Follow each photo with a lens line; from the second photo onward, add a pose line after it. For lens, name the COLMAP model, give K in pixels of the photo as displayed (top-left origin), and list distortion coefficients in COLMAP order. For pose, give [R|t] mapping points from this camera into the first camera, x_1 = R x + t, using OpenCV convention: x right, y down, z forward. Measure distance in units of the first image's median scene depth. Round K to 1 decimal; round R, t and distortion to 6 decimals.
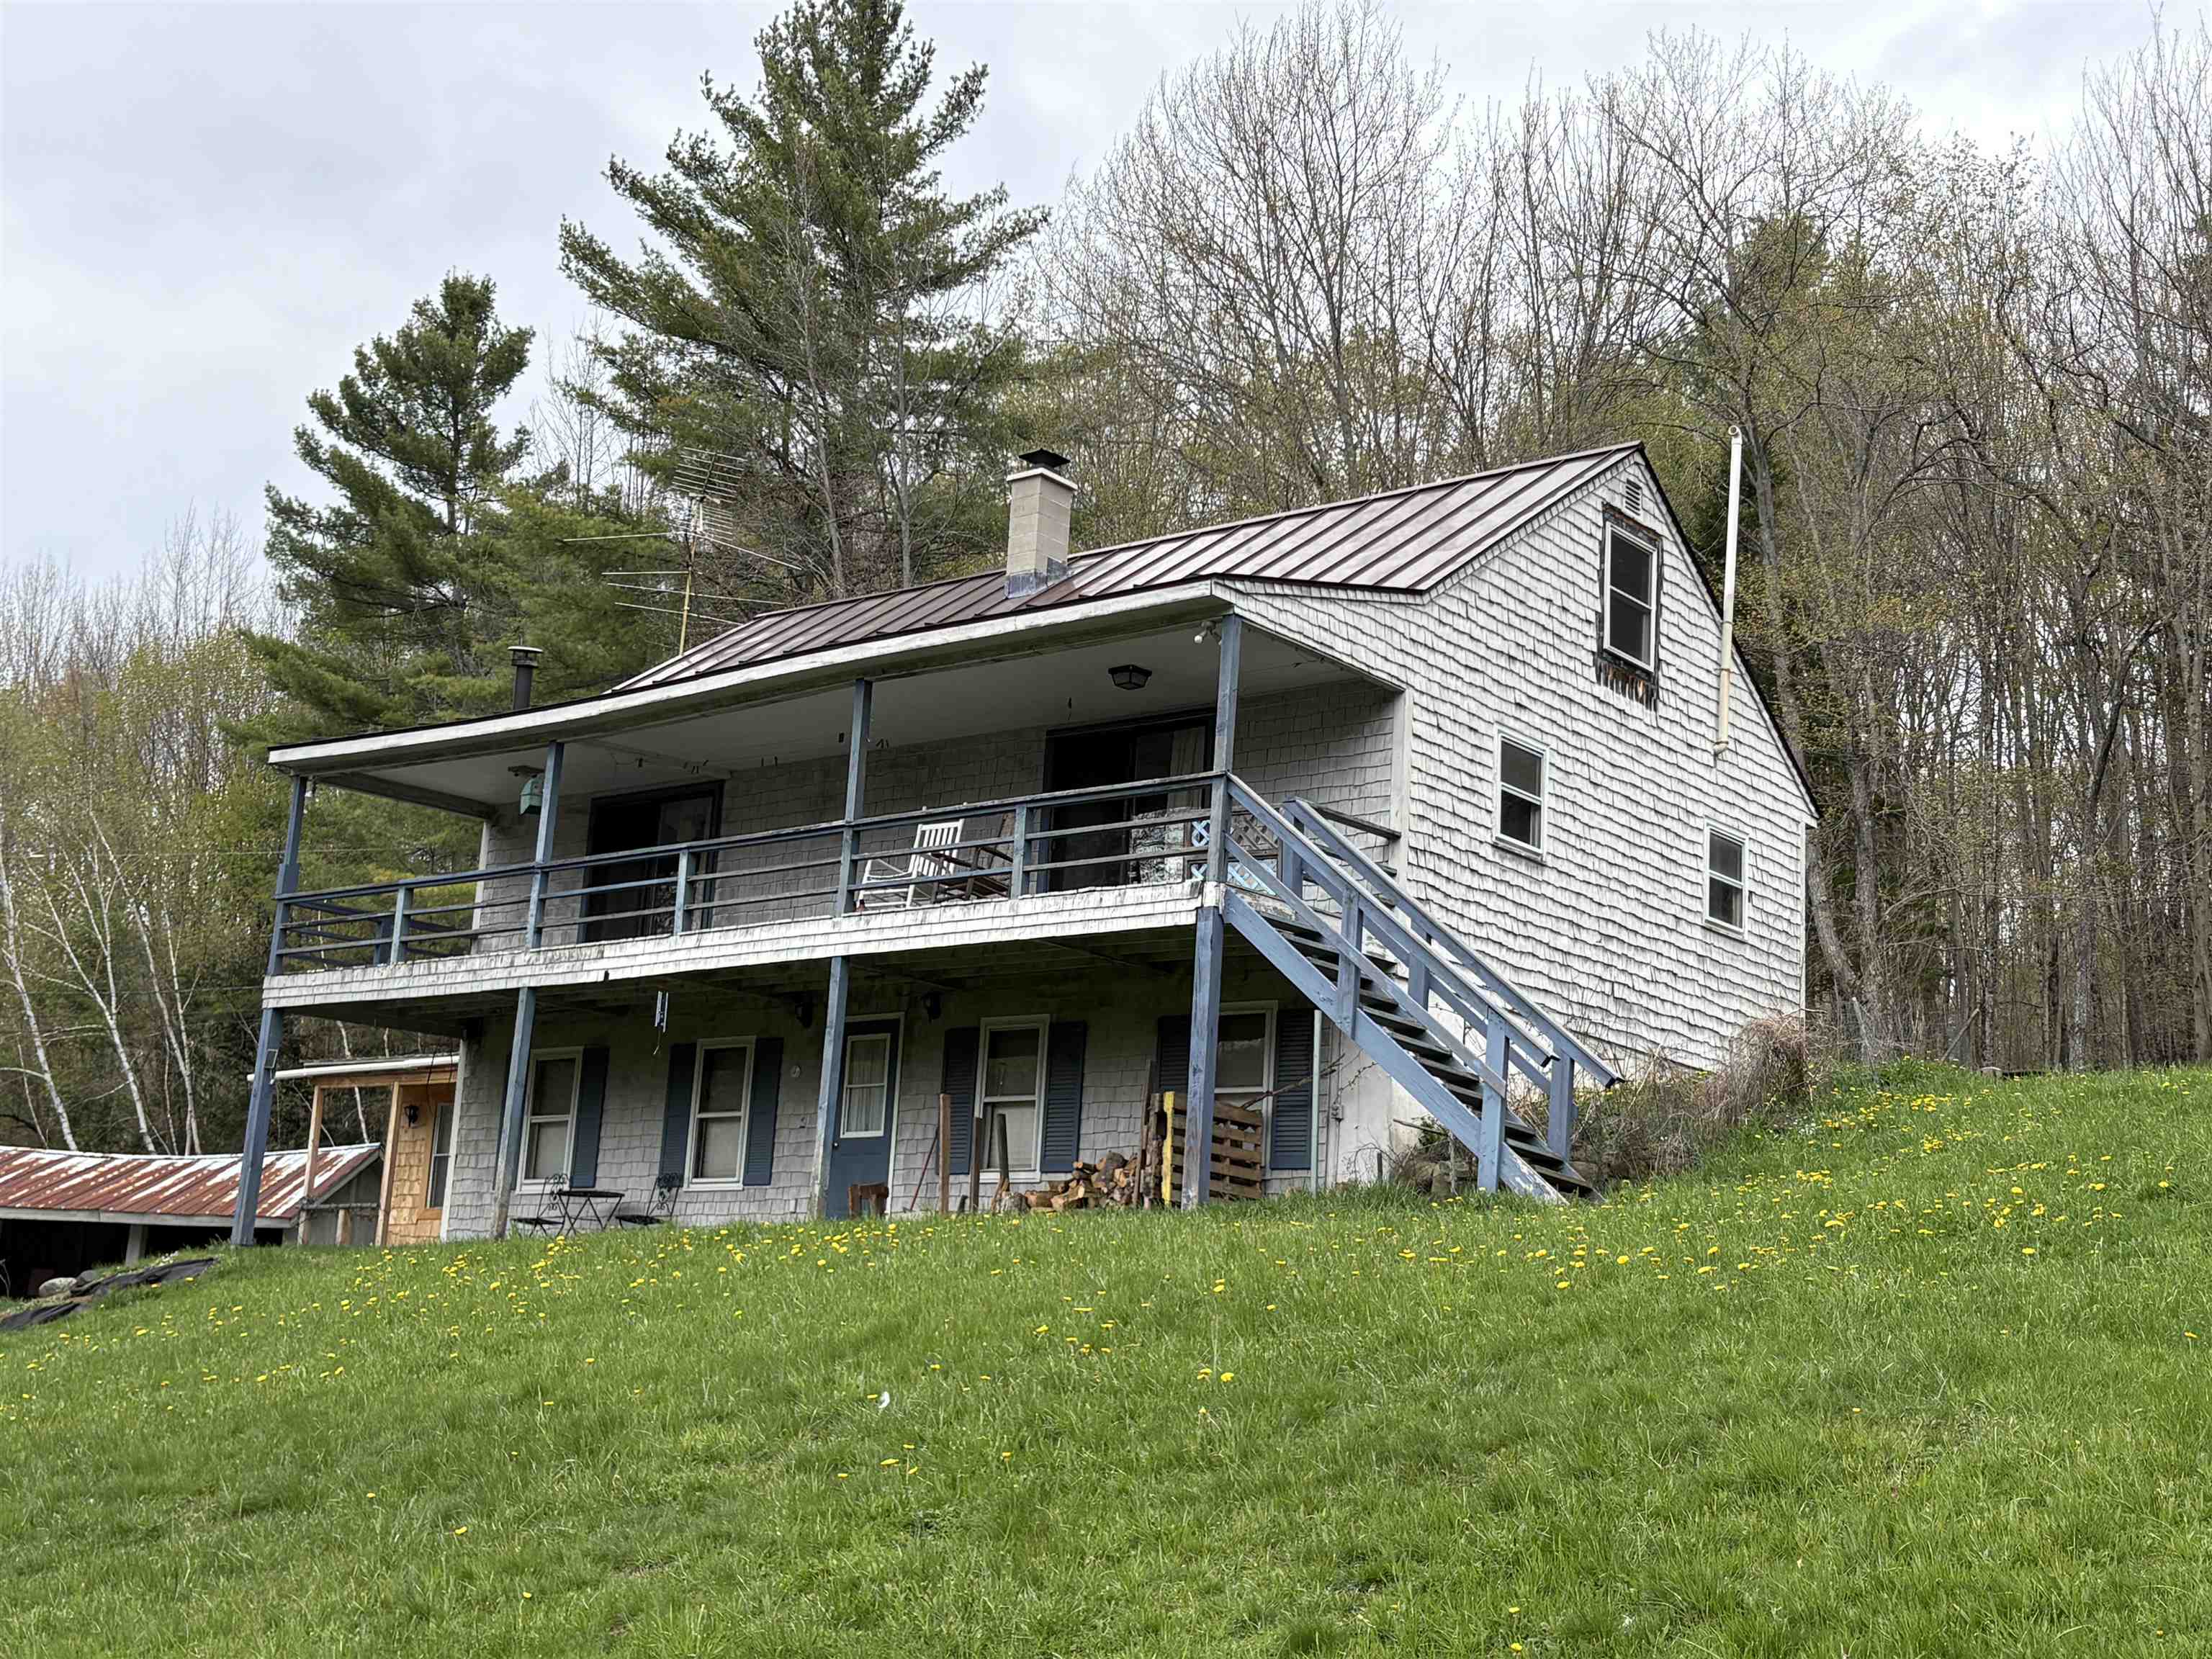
lens RADIAL K [[2811.8, 0, 1106.0], [0, 2811.8, 829.5], [0, 0, 1]] dist [0.178078, 0.005052]
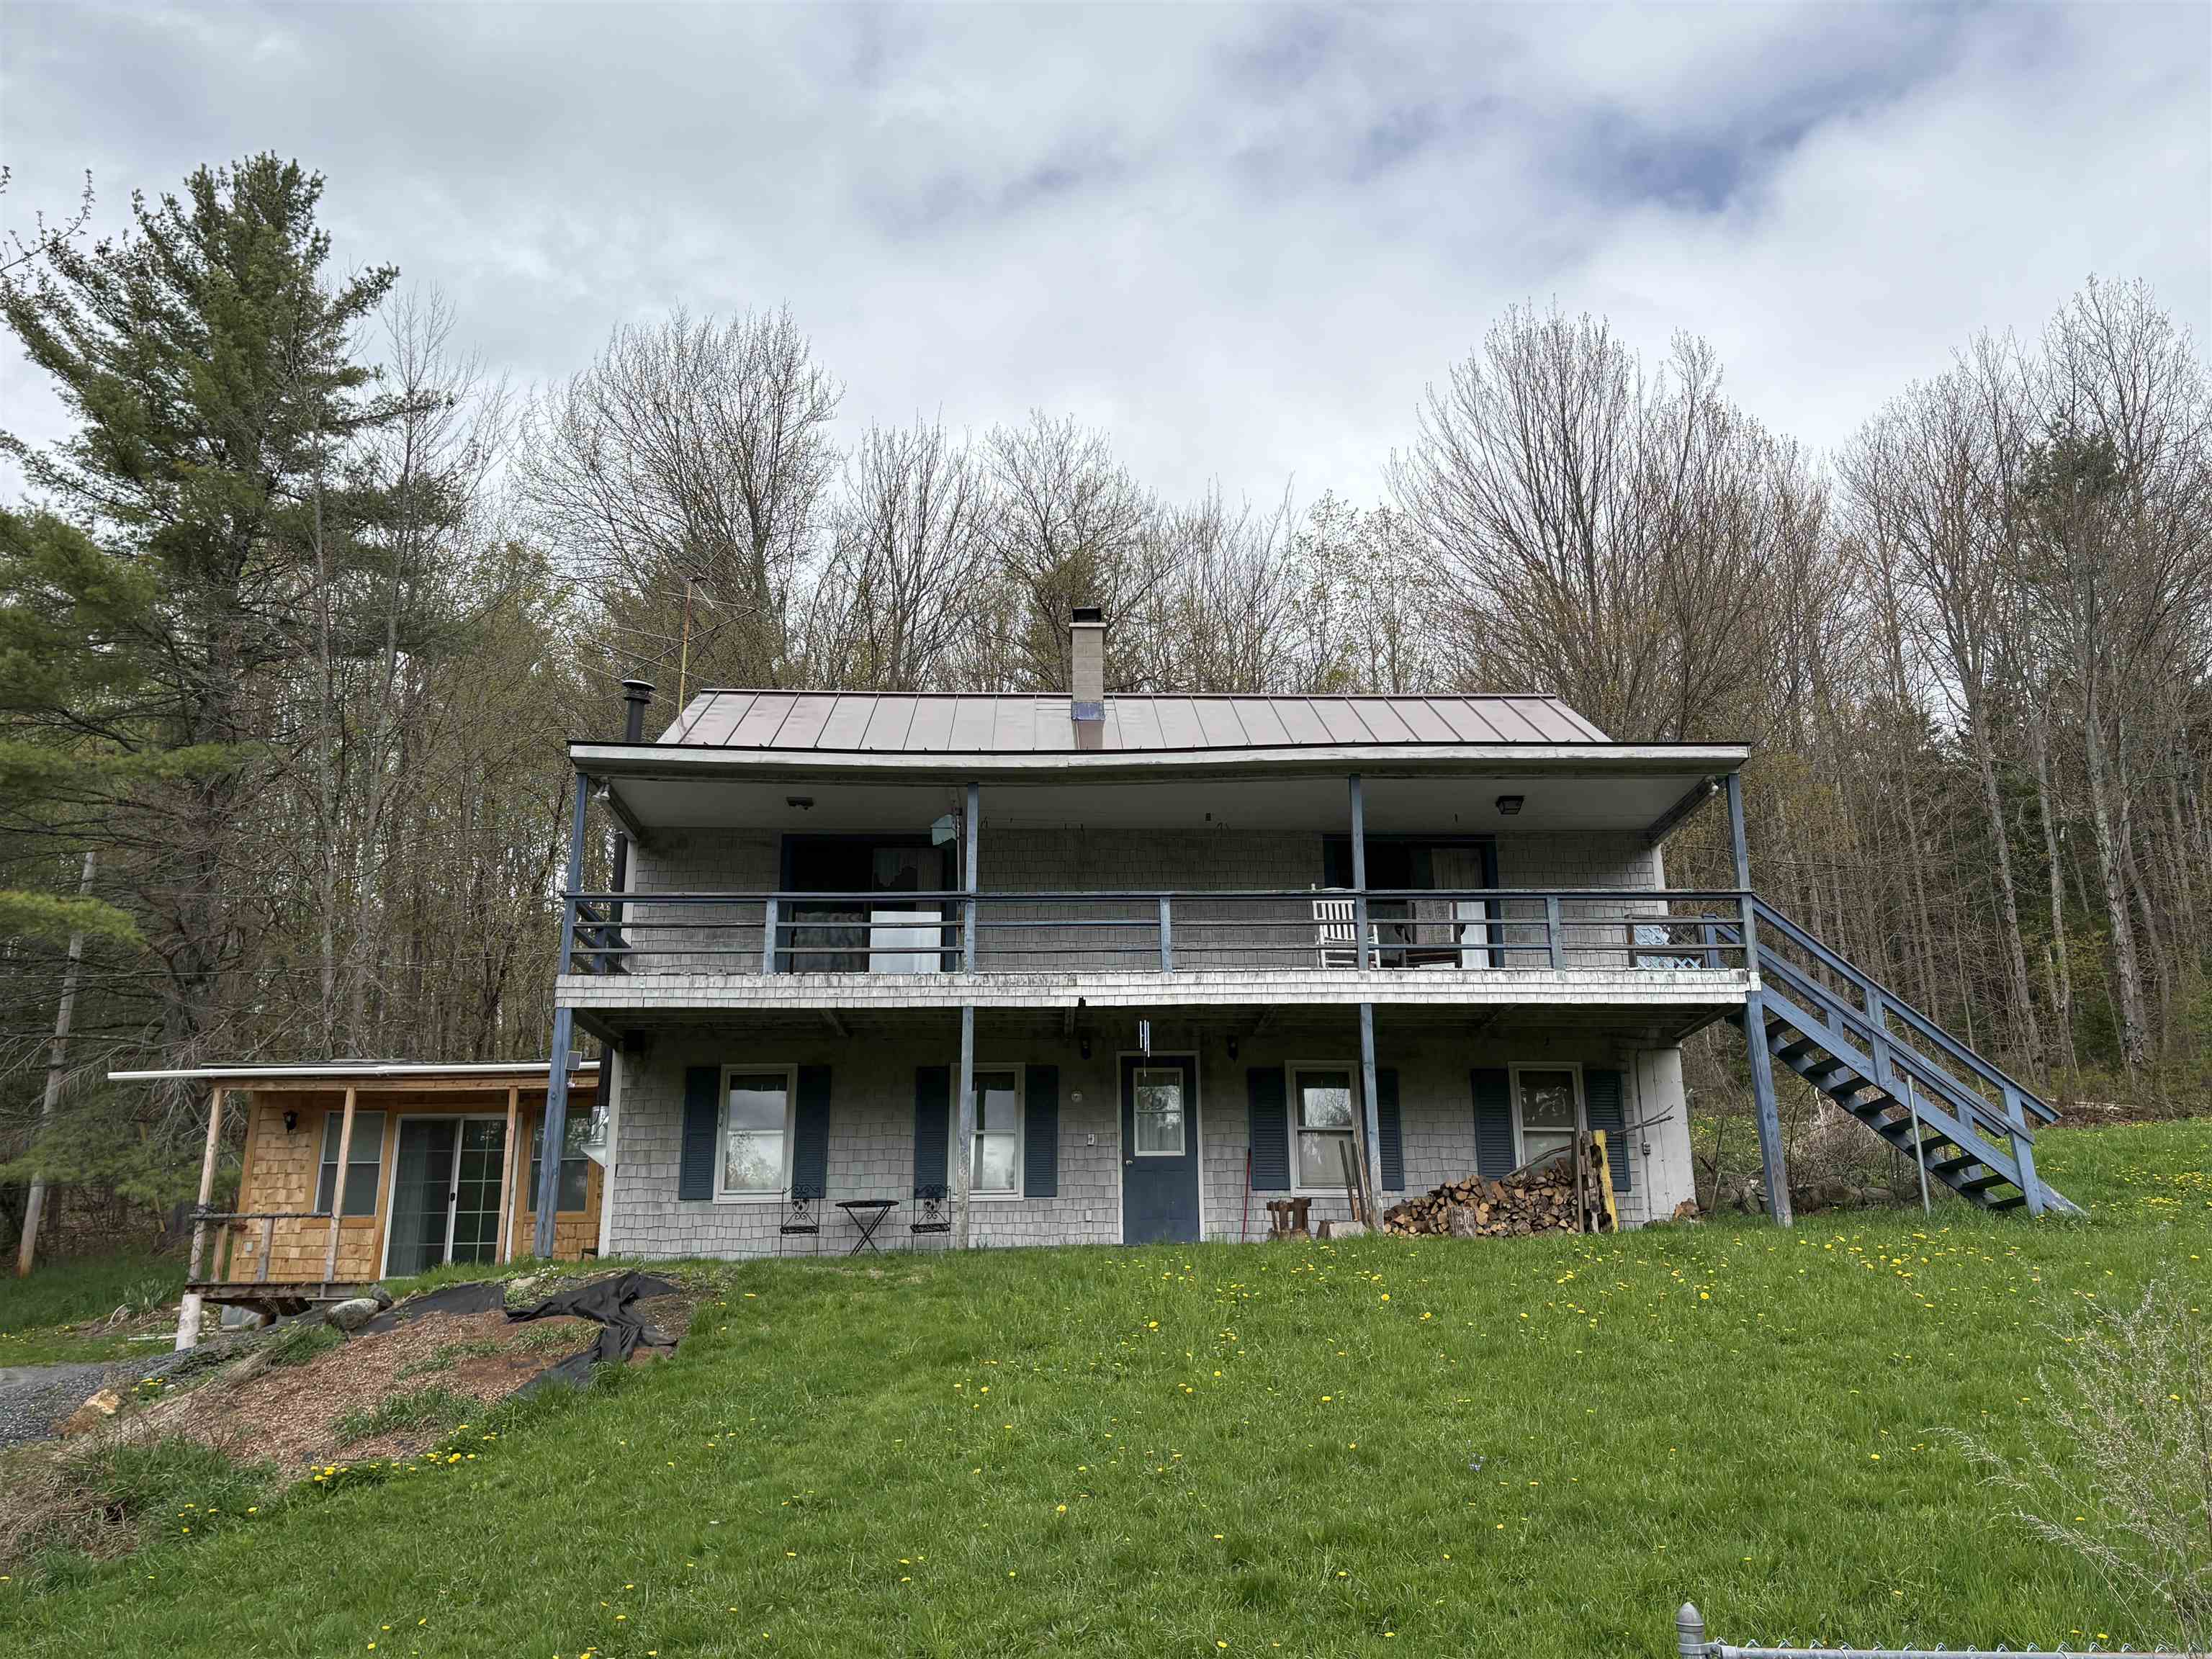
lens RADIAL K [[1820.6, 0, 1106.0], [0, 1820.6, 829.5], [0, 0, 1]] dist [0.160726, -0.235907]
pose [[0.749689, 0.138058, 0.647229, -0.637036], [-0.087715, 0.990099, -0.109594, 0.061717], [-0.655951, 0.025390, 0.754376, 0.450360]]
